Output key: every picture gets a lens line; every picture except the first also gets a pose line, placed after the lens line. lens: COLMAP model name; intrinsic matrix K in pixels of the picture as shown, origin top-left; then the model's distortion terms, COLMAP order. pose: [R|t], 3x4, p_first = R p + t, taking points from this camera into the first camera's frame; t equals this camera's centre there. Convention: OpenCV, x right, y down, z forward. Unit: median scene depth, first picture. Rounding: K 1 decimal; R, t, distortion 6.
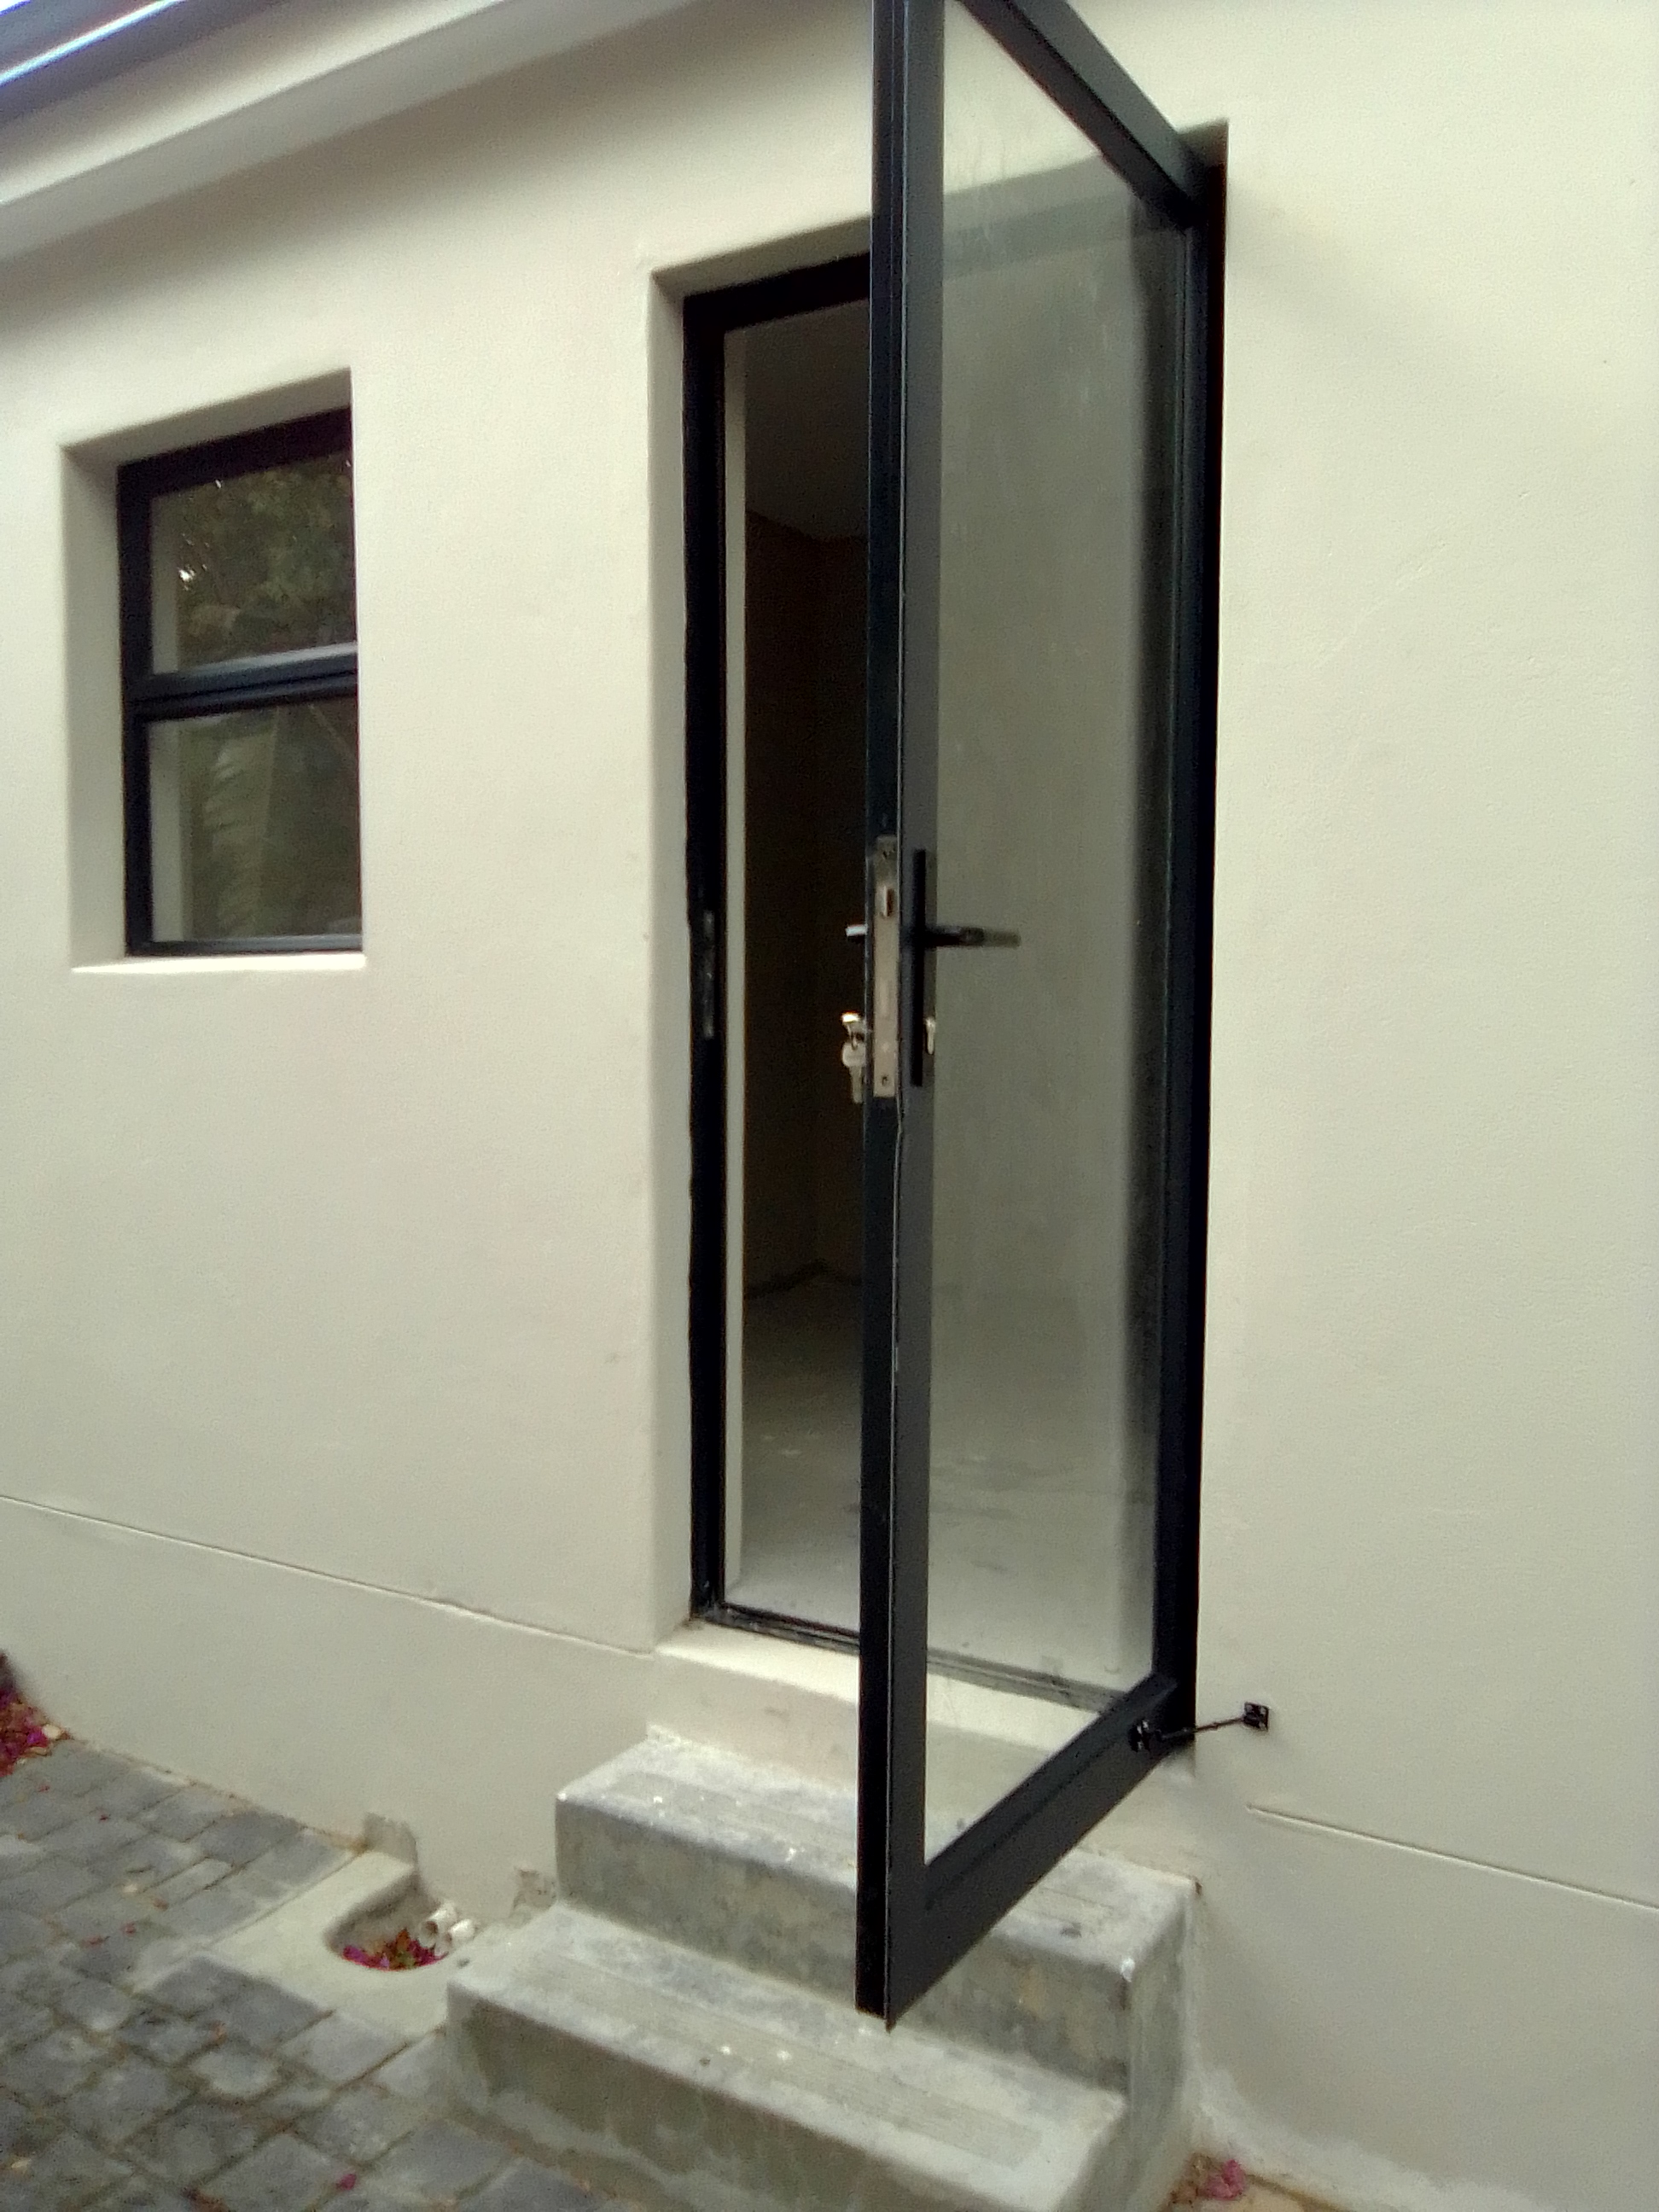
lens RADIAL K [[1733.6, 0, 829.5], [0, 1733.6, 1106.0], [0, 0, 1]] dist [-0.015619, -0.001538]
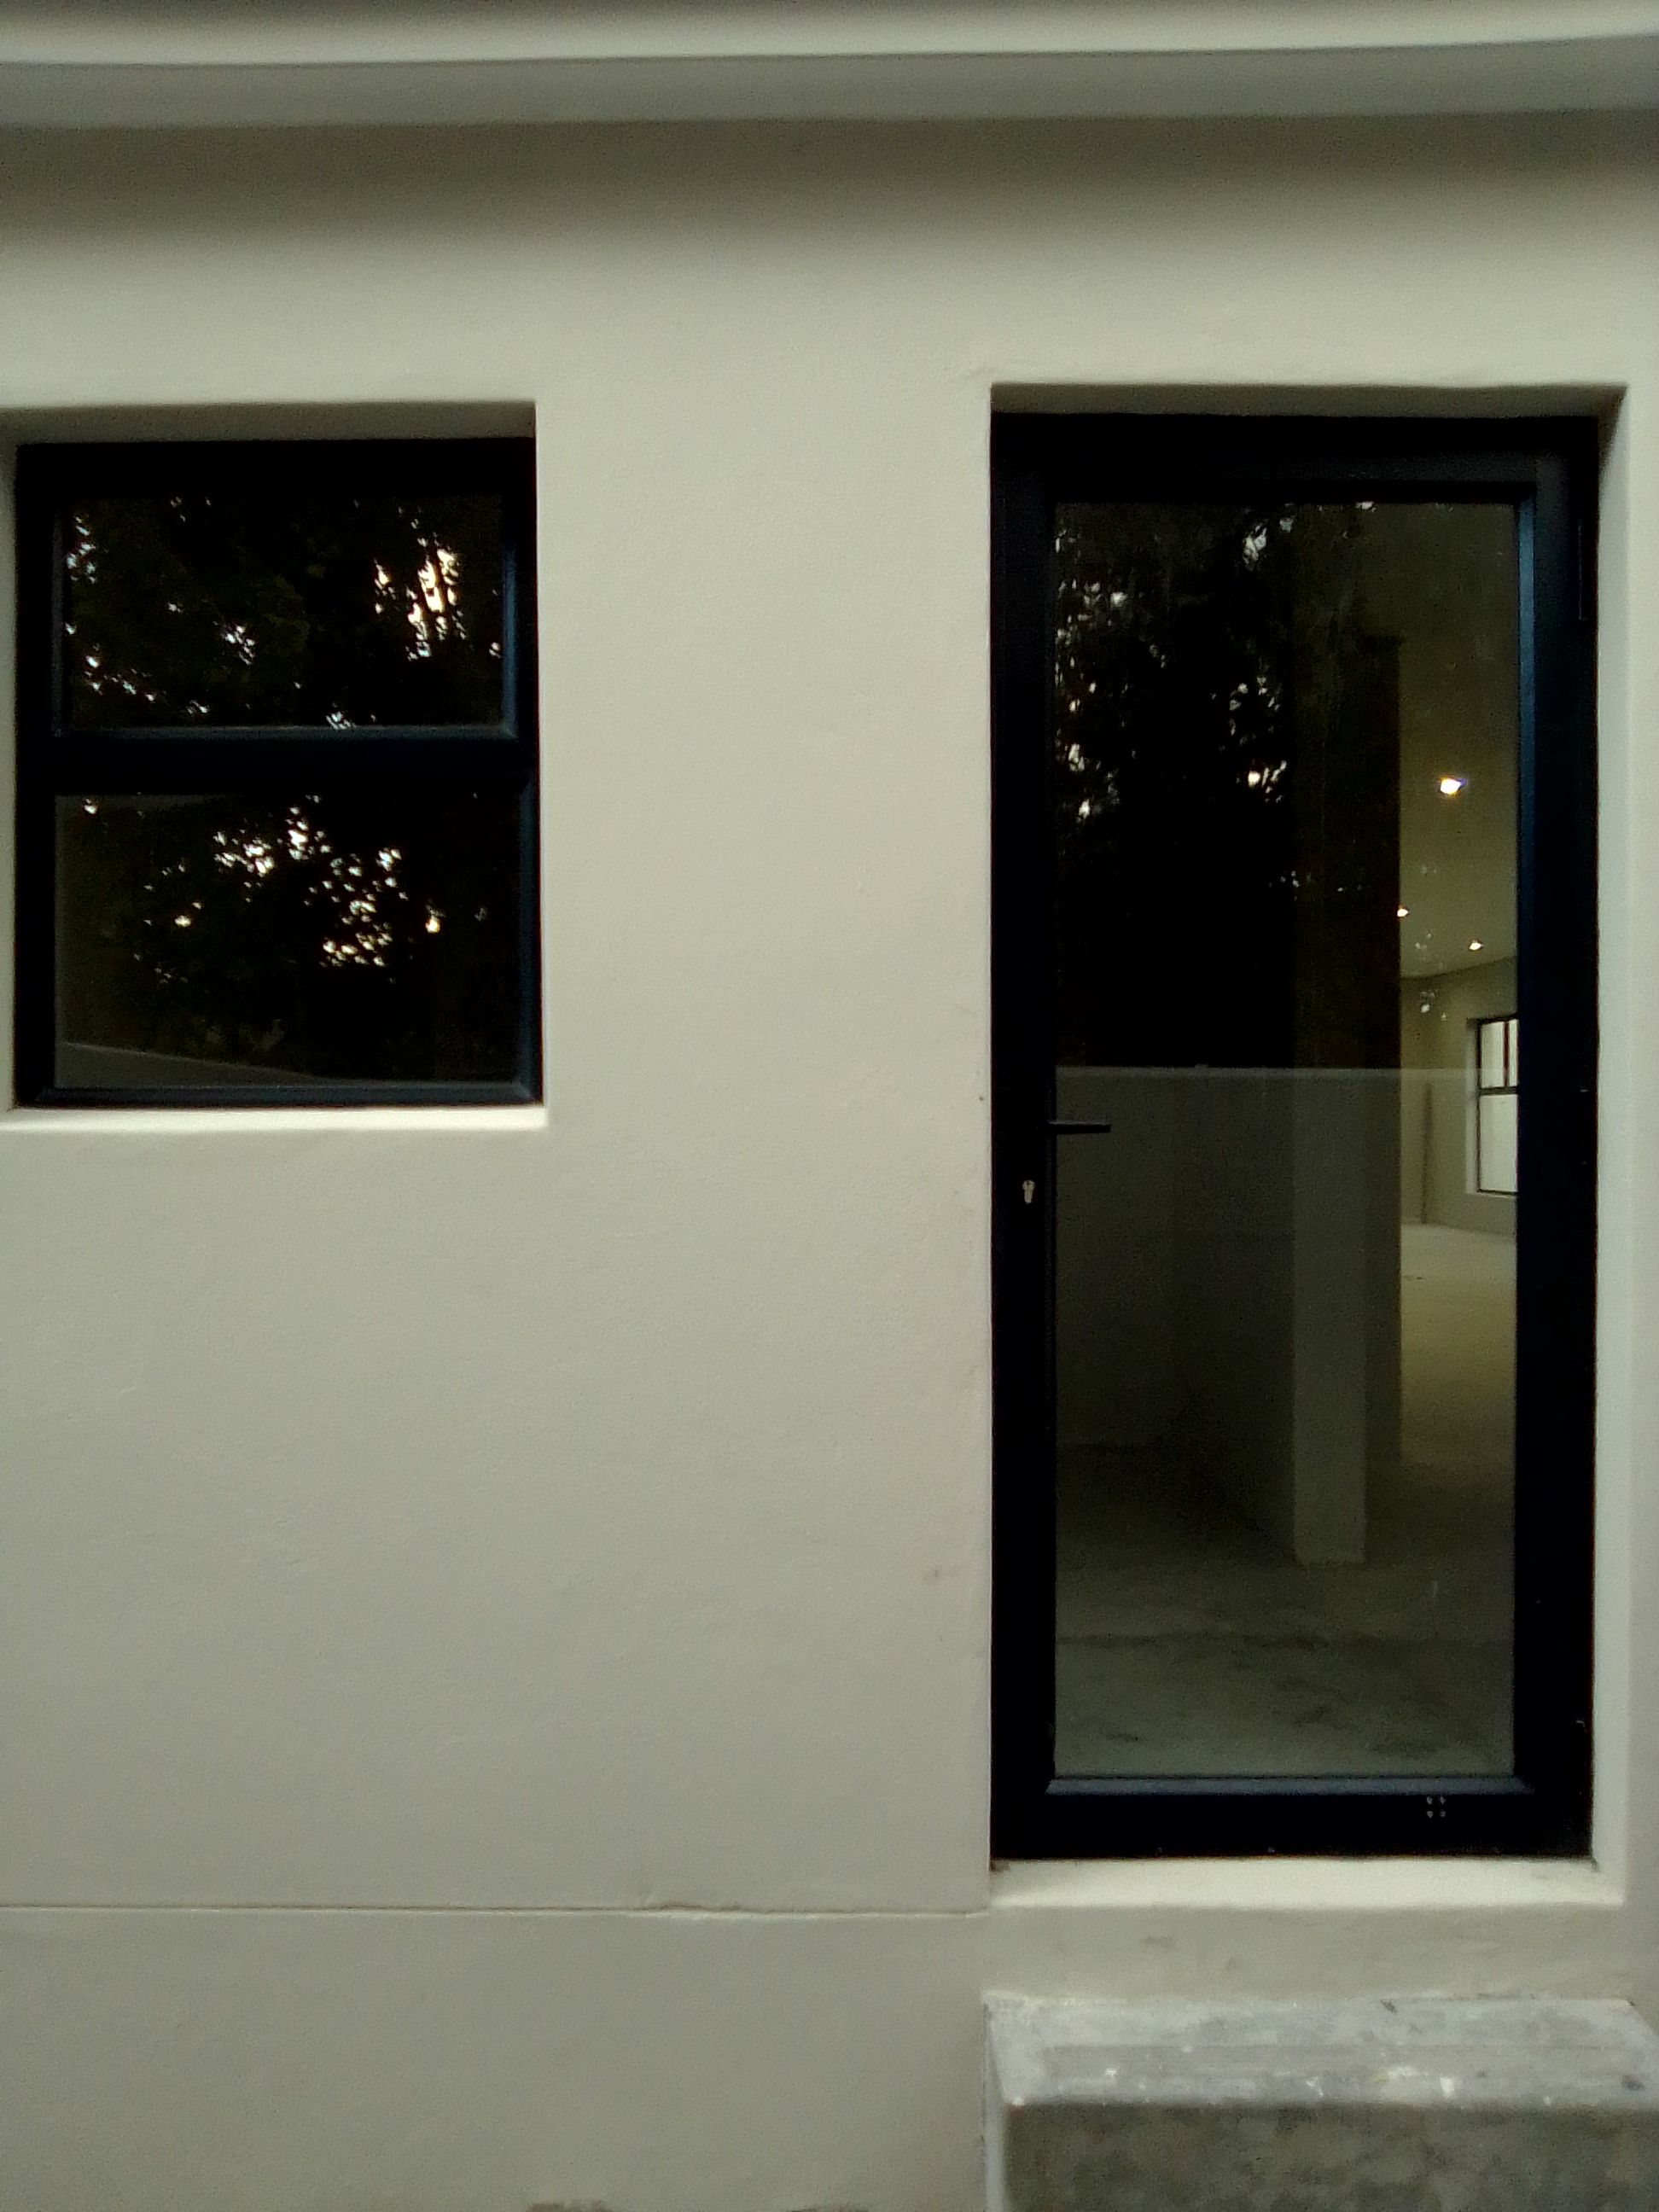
lens RADIAL K [[1733.6, 0, 829.5], [0, 1733.6, 1106.0], [0, 0, 1]] dist [-0.015619, -0.001538]
pose [[0.857046, 0.004146, 0.515224, -0.627752], [0.032254, 0.997575, -0.061681, -0.038442], [-0.514230, 0.069481, 0.854833, 0.265566]]
